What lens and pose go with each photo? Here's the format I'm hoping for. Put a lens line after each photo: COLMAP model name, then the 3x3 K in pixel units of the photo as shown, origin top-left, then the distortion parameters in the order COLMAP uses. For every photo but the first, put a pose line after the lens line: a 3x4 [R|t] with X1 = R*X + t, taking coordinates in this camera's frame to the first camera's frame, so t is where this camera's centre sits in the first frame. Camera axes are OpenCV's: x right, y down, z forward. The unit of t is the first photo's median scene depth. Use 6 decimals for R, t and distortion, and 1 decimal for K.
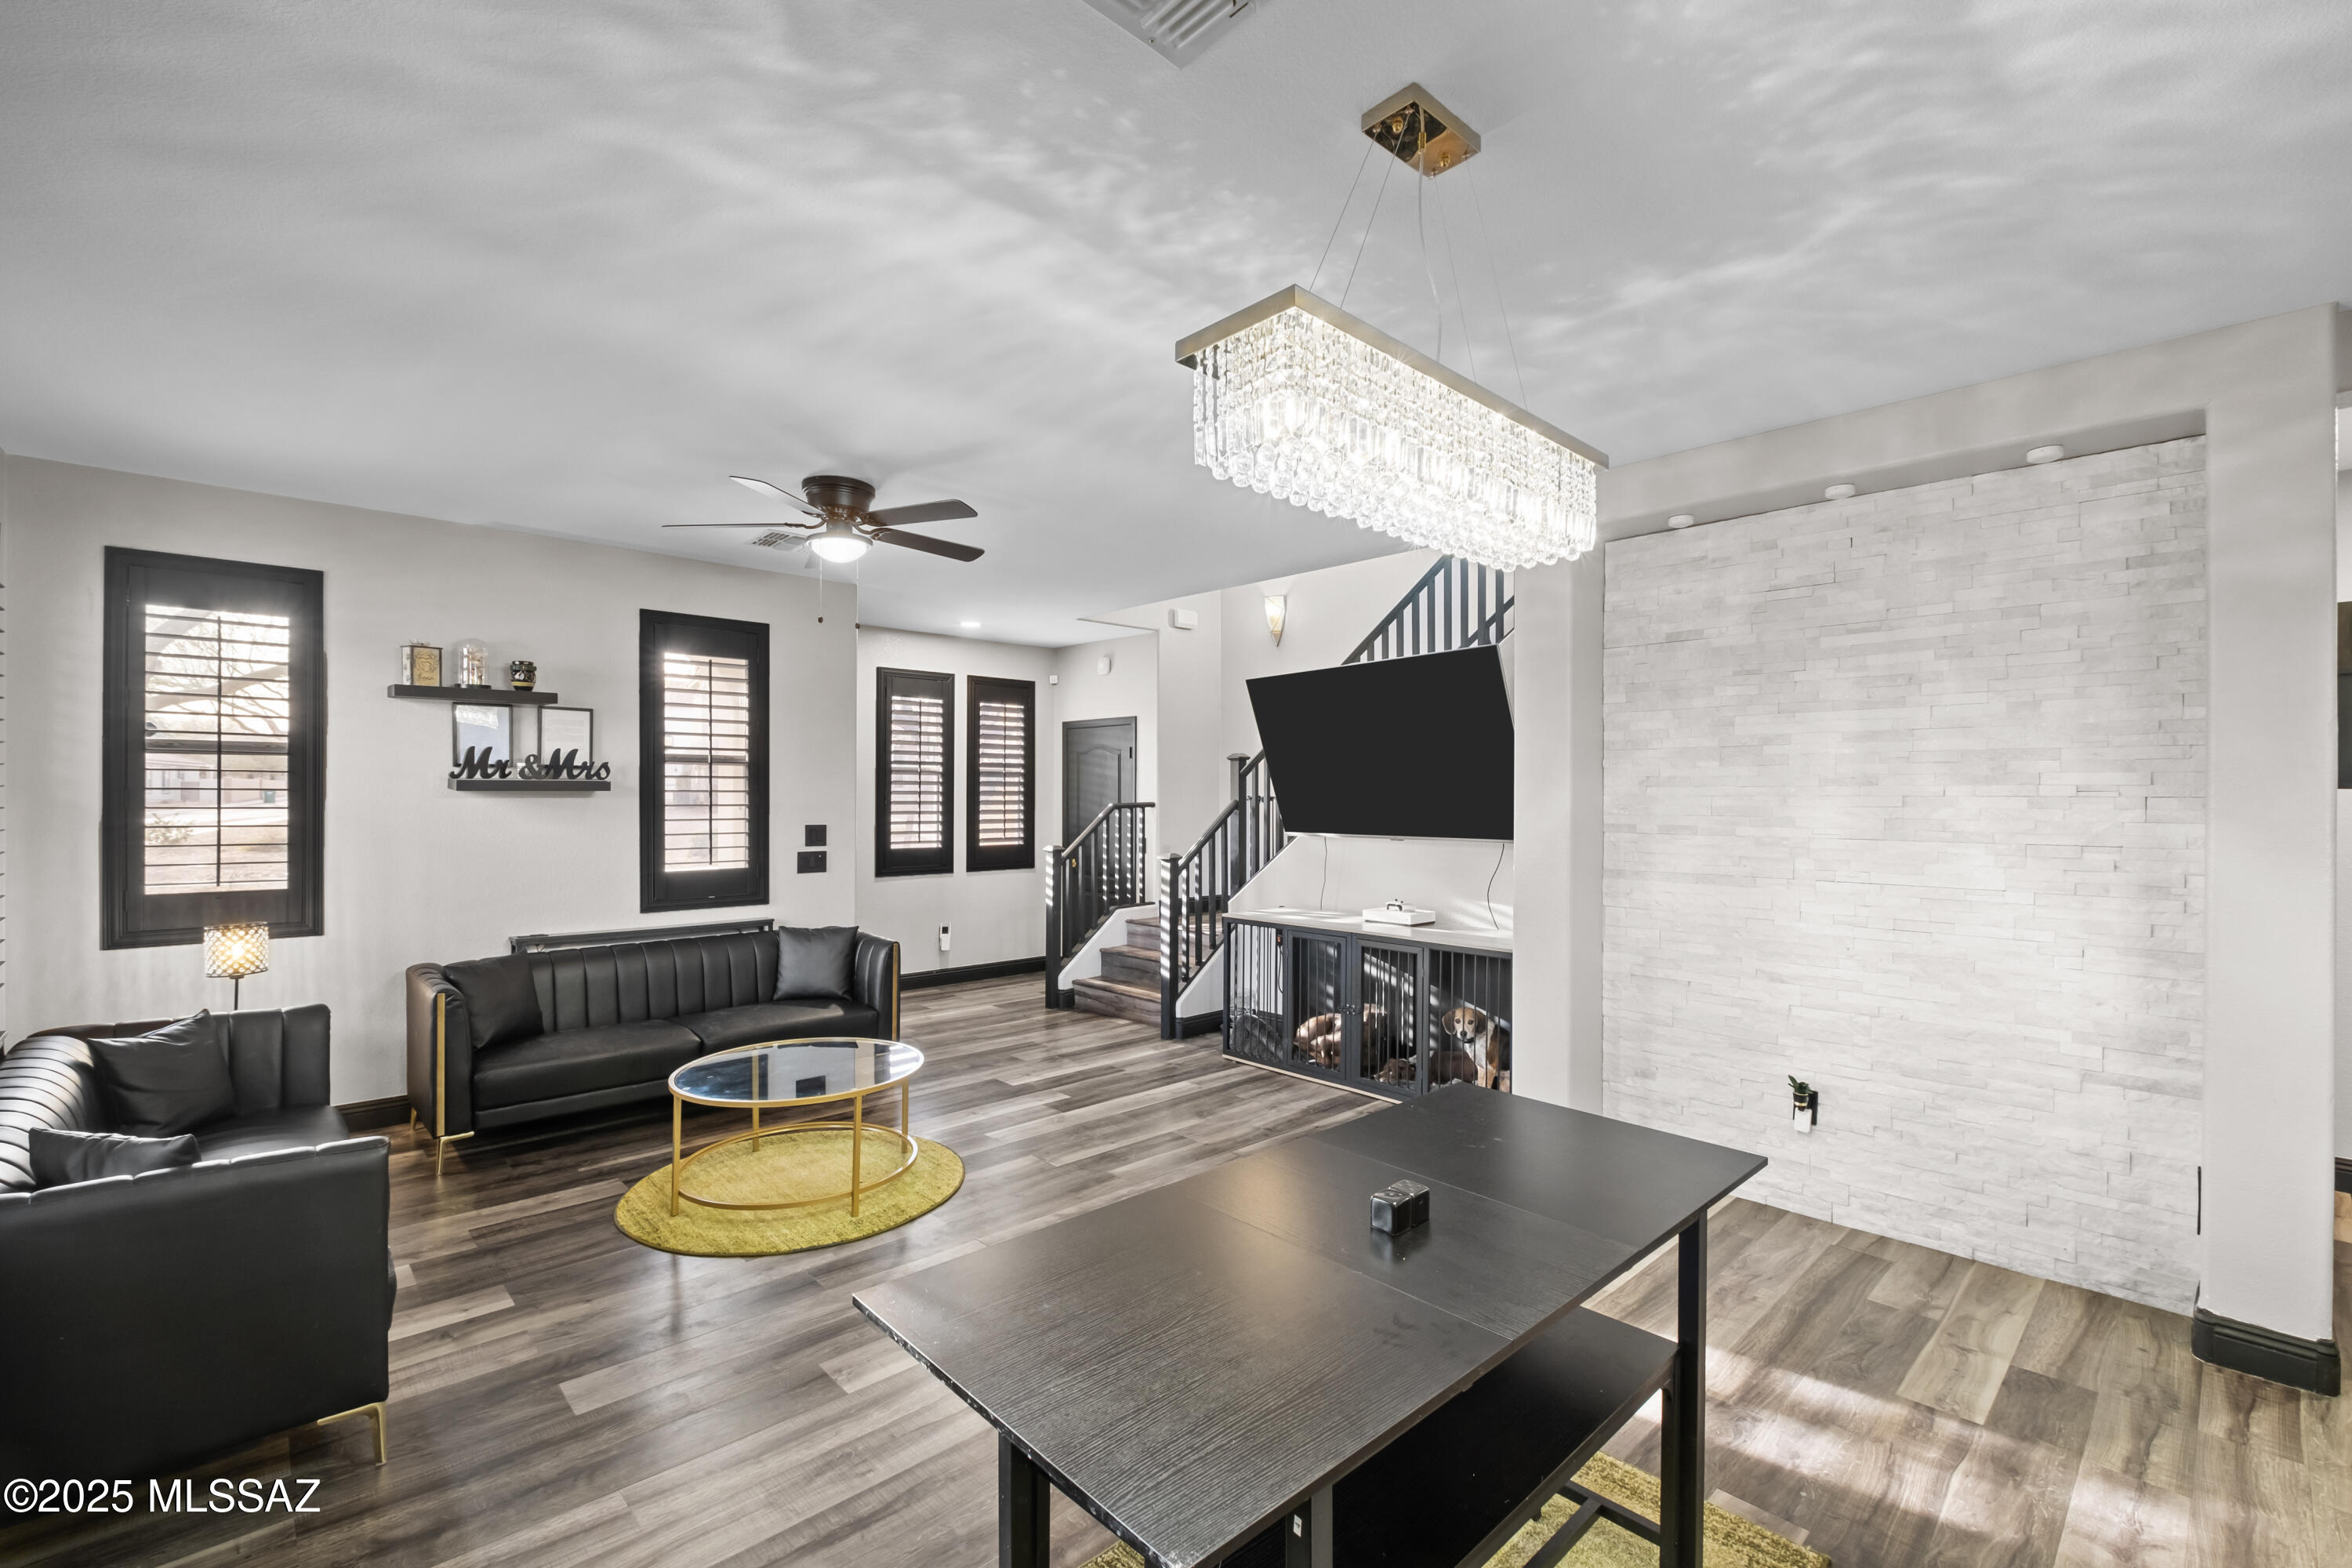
lens RADIAL K [[1012.2, 0, 1176.0], [0, 1012.2, 784.0], [0, 0, 1]] dist [-0.013247, -0.000320]
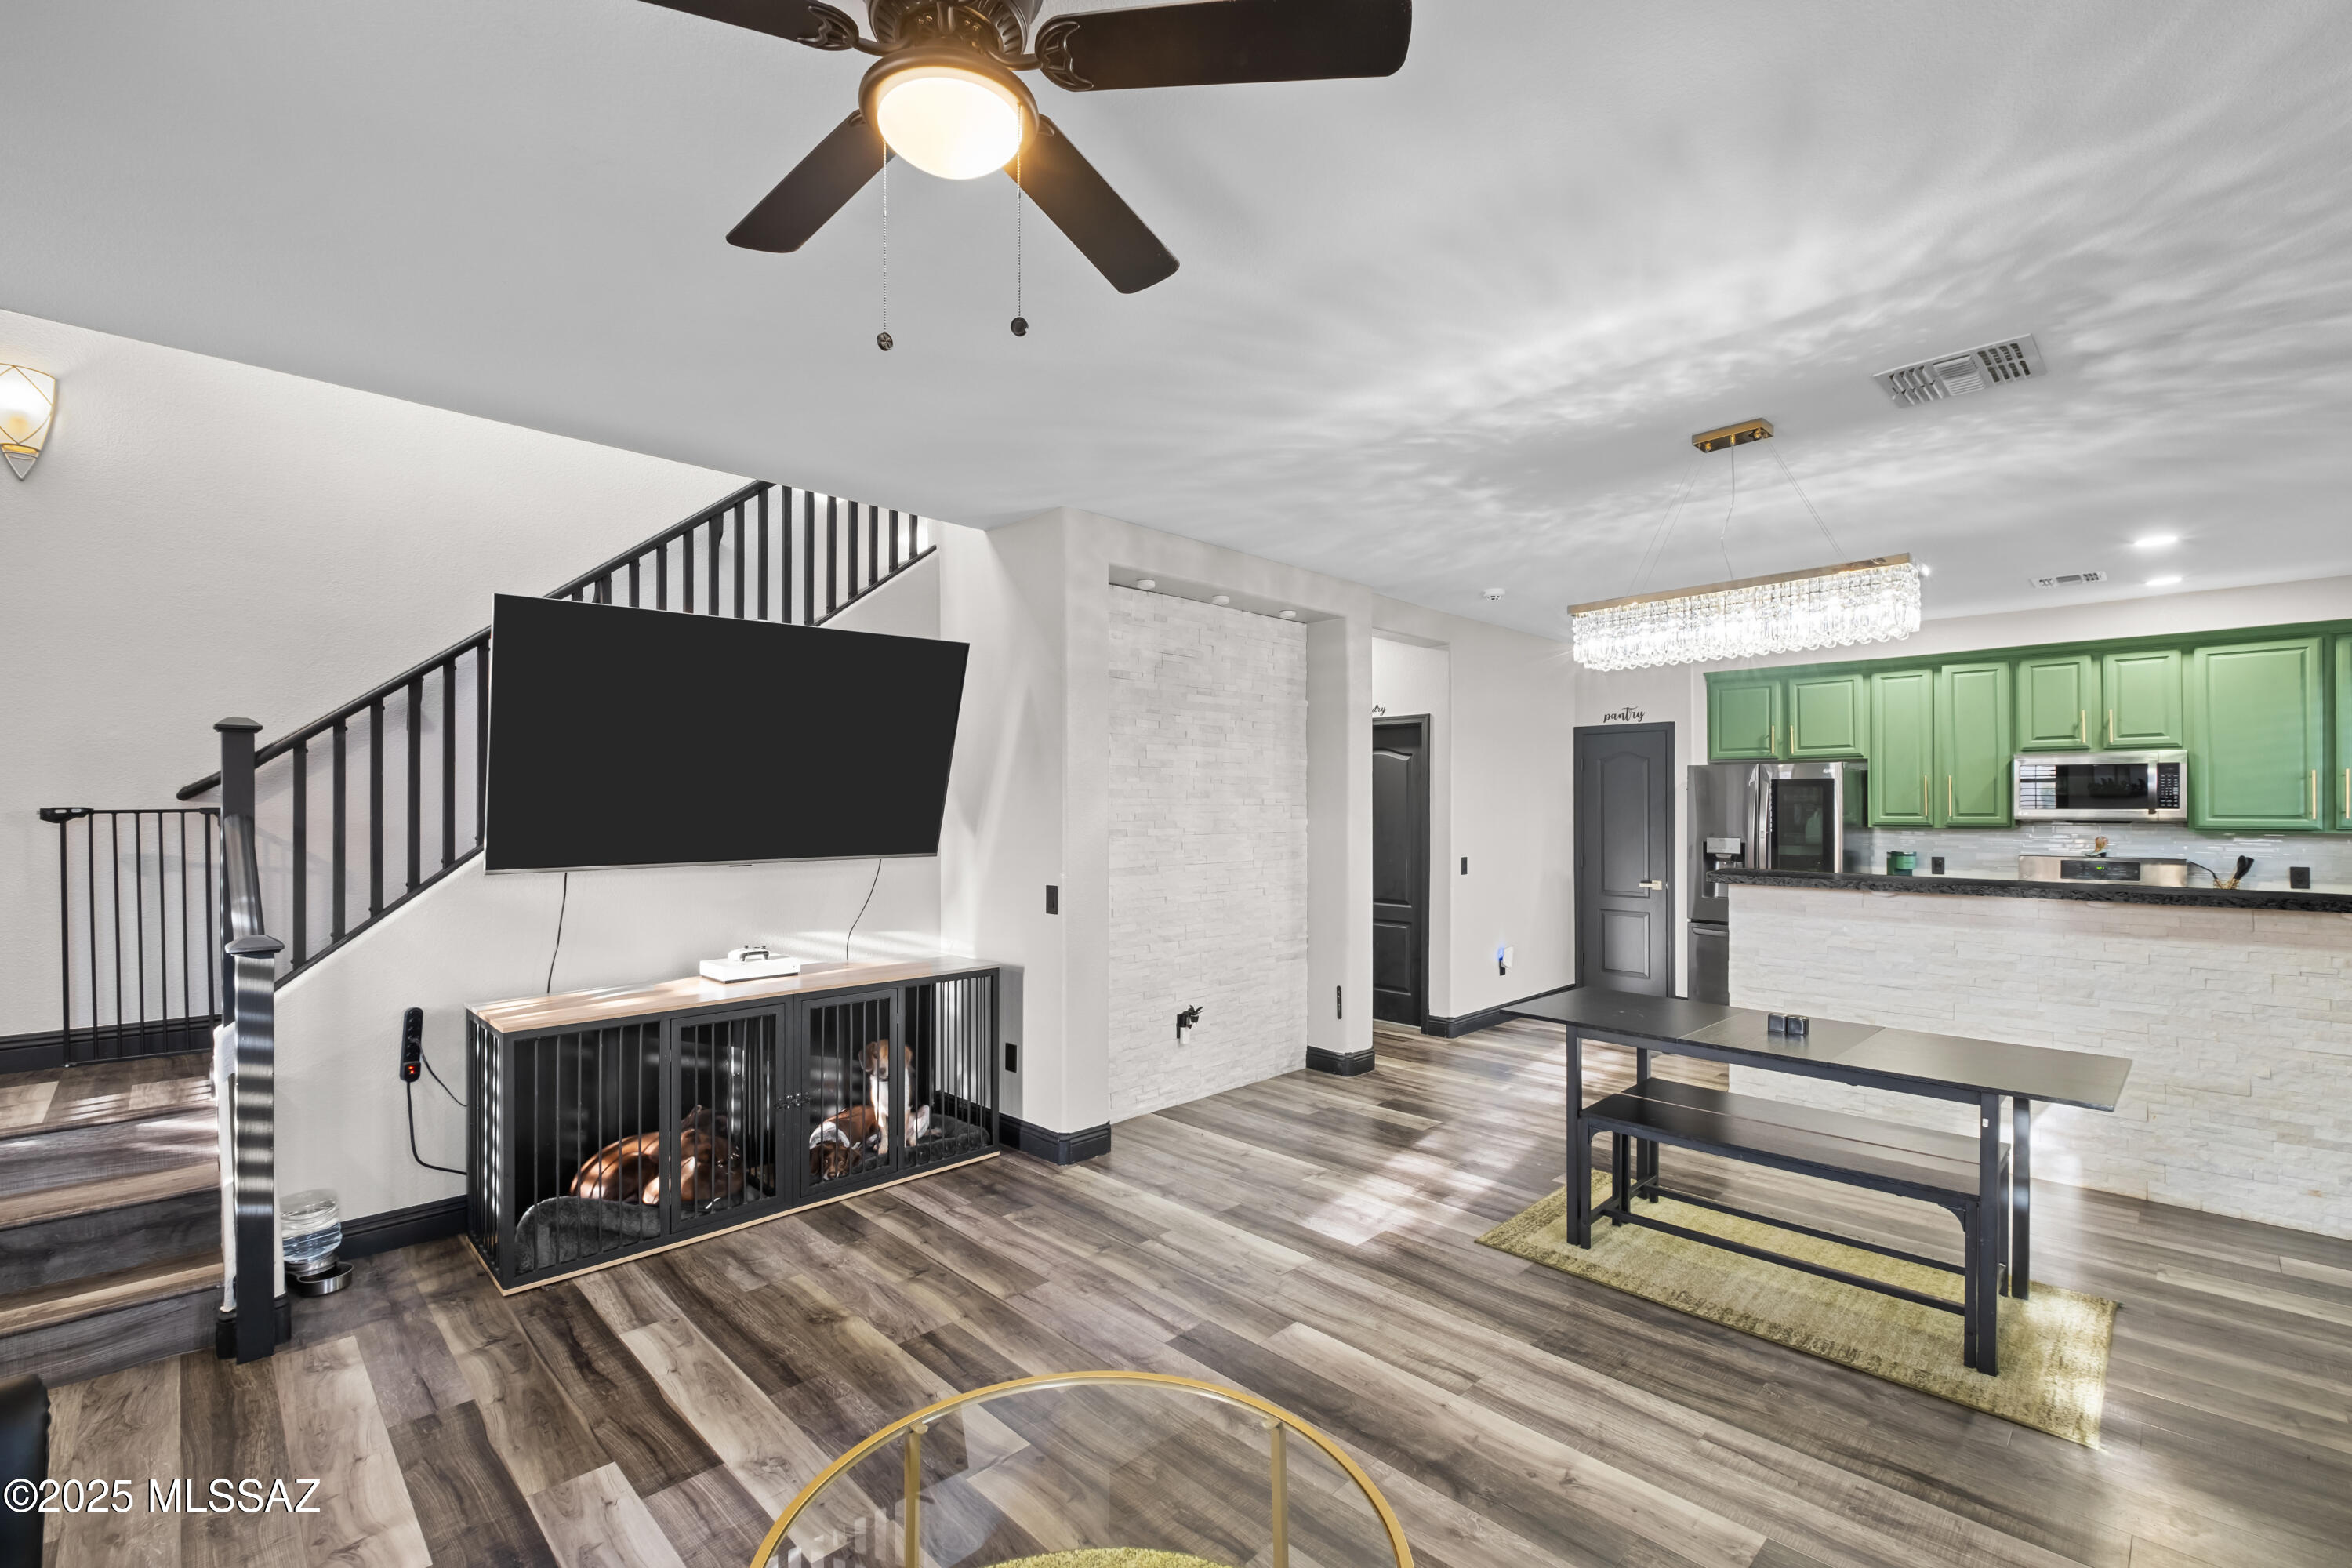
lens RADIAL K [[1015.1, 0, 1173.1], [0, 1015.1, 798.7], [0, 0, 1]] dist [0.008807, -0.016169]
pose [[-0.028106, 0.003085, 0.999600, -0.833469], [-0.013725, 0.999900, -0.003472, 0.008367], [-0.999511, -0.013817, -0.028061, 1.110787]]
